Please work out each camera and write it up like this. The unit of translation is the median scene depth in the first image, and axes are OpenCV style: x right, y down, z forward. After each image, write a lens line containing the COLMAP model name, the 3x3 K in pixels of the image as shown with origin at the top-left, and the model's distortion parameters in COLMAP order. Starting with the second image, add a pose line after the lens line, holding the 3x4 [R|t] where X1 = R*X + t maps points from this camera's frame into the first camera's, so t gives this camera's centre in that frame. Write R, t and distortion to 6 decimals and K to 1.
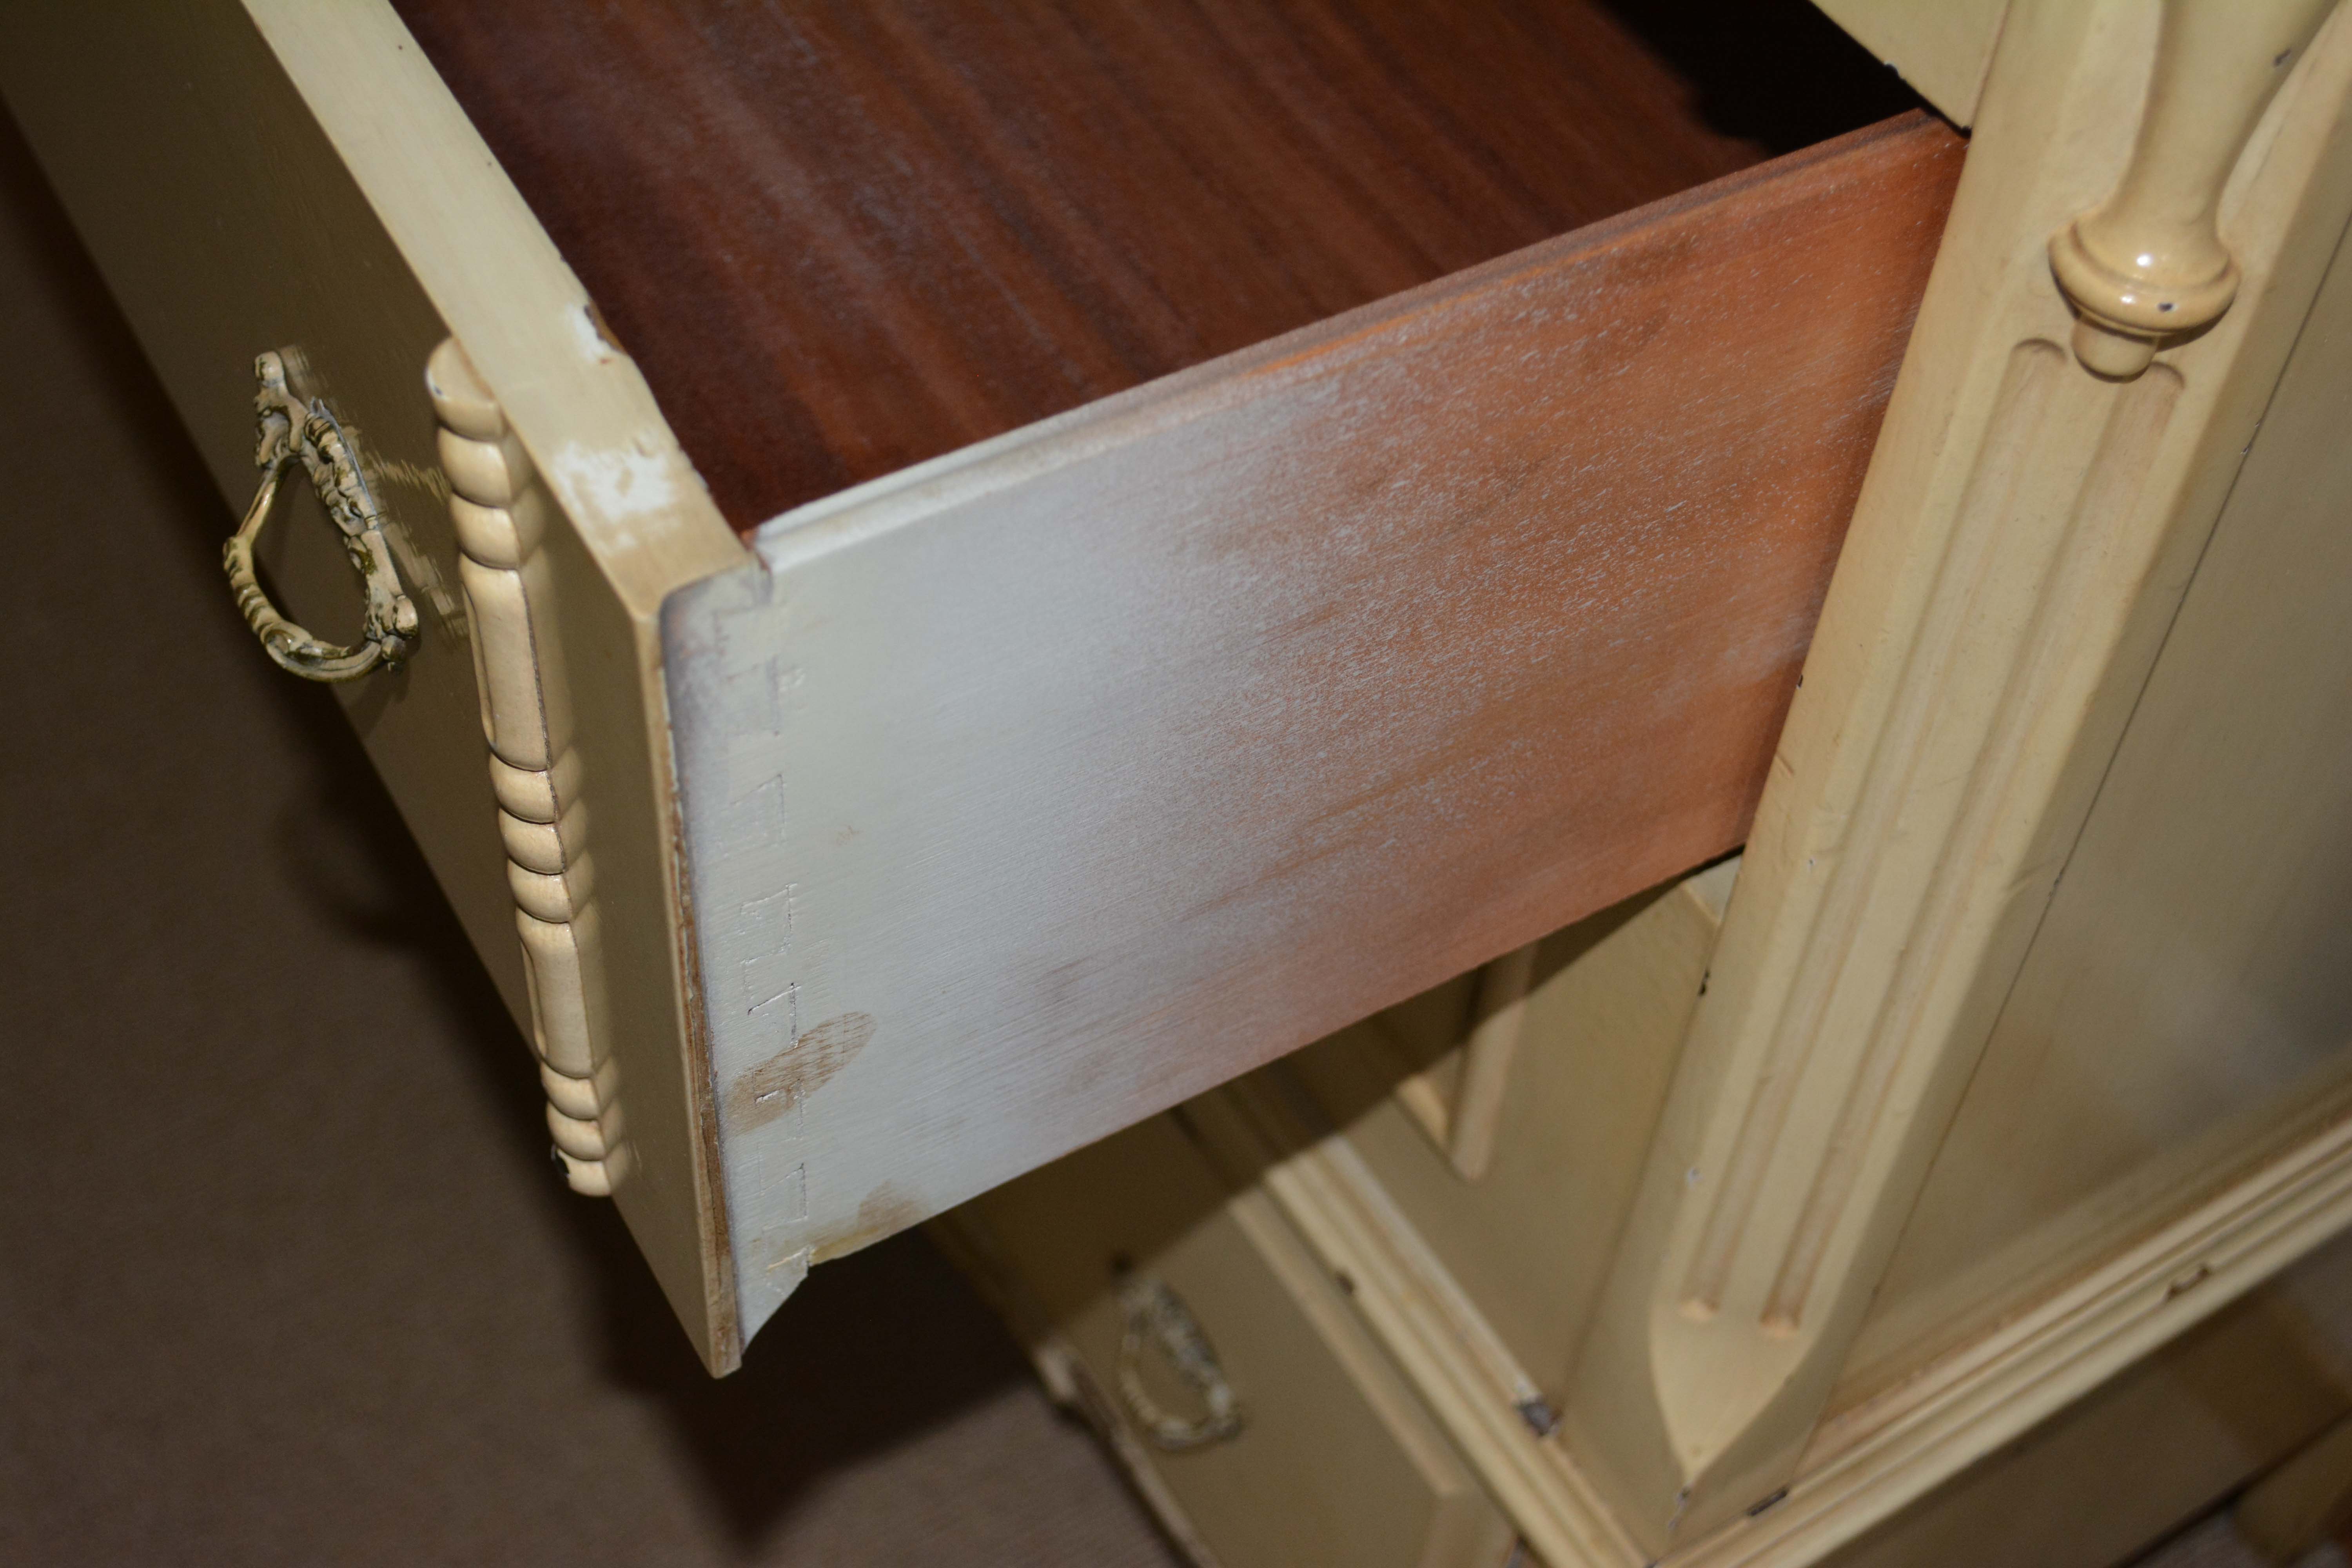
lens RADIAL K [[3212.1, 0, 1178.6], [0, 3212.1, 790.9], [0, 0, 1]] dist [-0.020551, 0.000000]
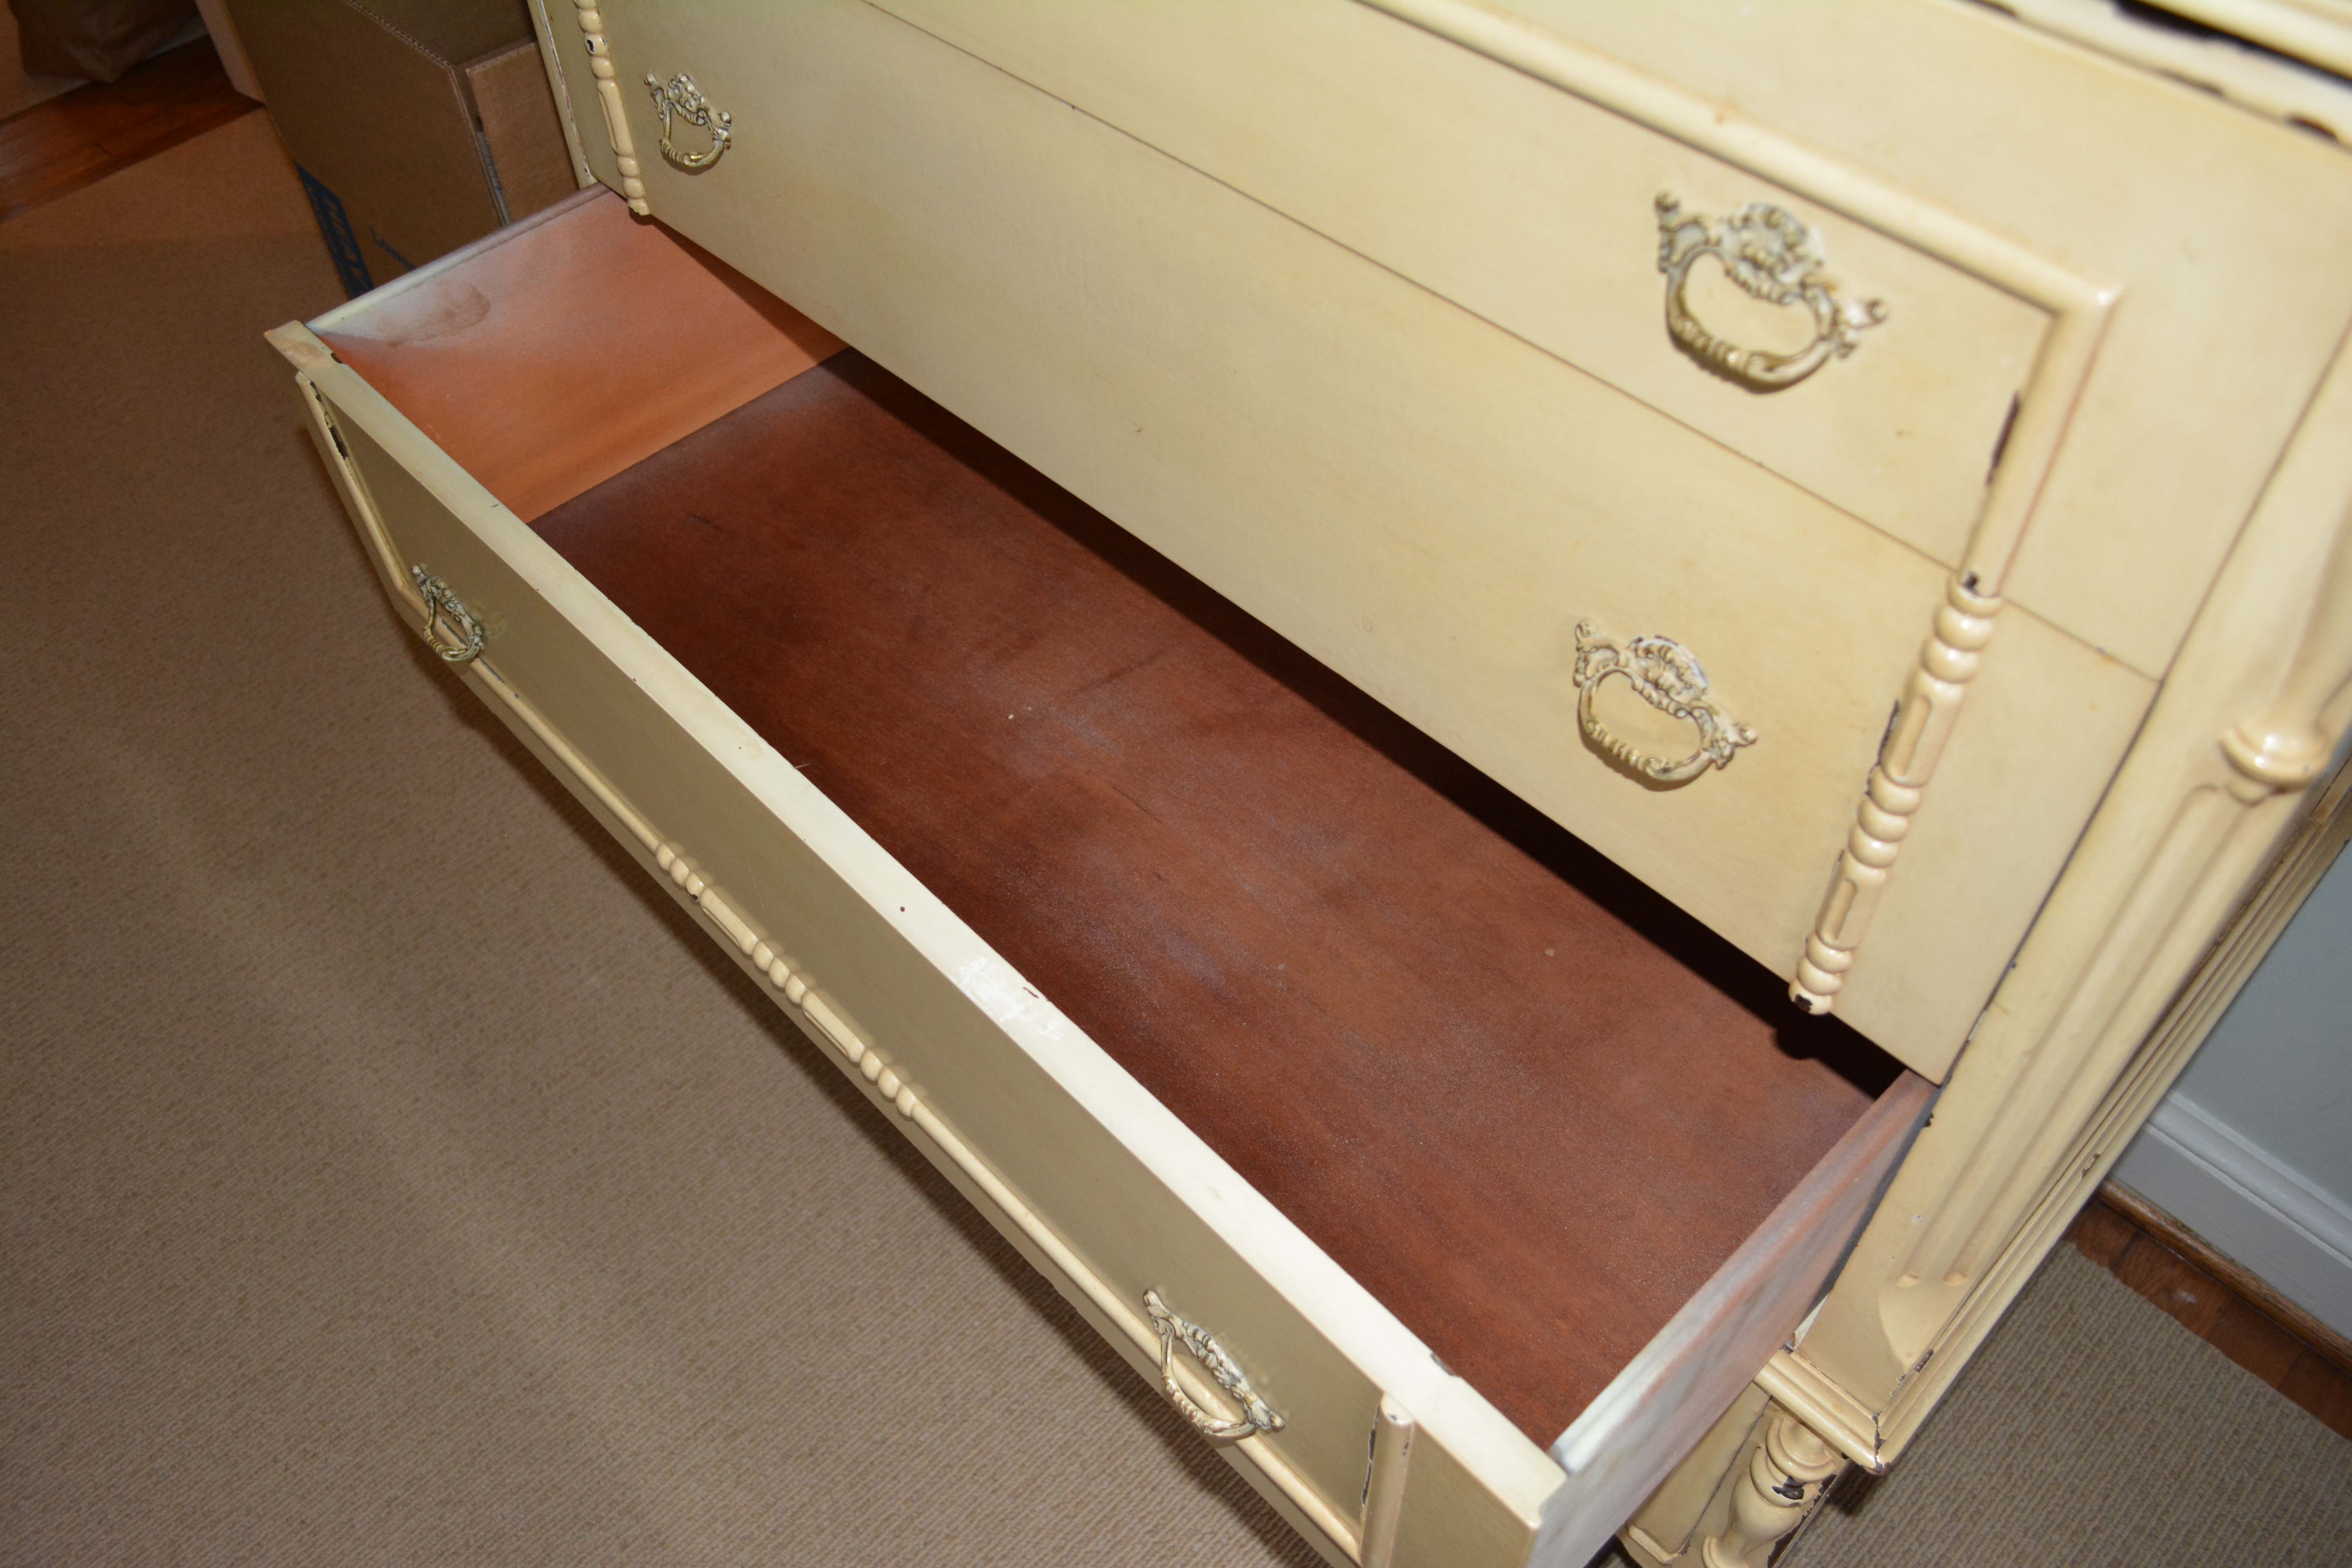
lens RADIAL K [[1835.2, 0, 1196.8], [0, 1835.2, 799.9], [0, 0, 1]] dist [-0.068787, 0.000232]
pose [[0.974180, -0.211285, 0.079570, -0.231679], [0.211859, 0.977300, 0.001256, -0.172067], [-0.078029, 0.015634, 0.996828, 0.060097]]
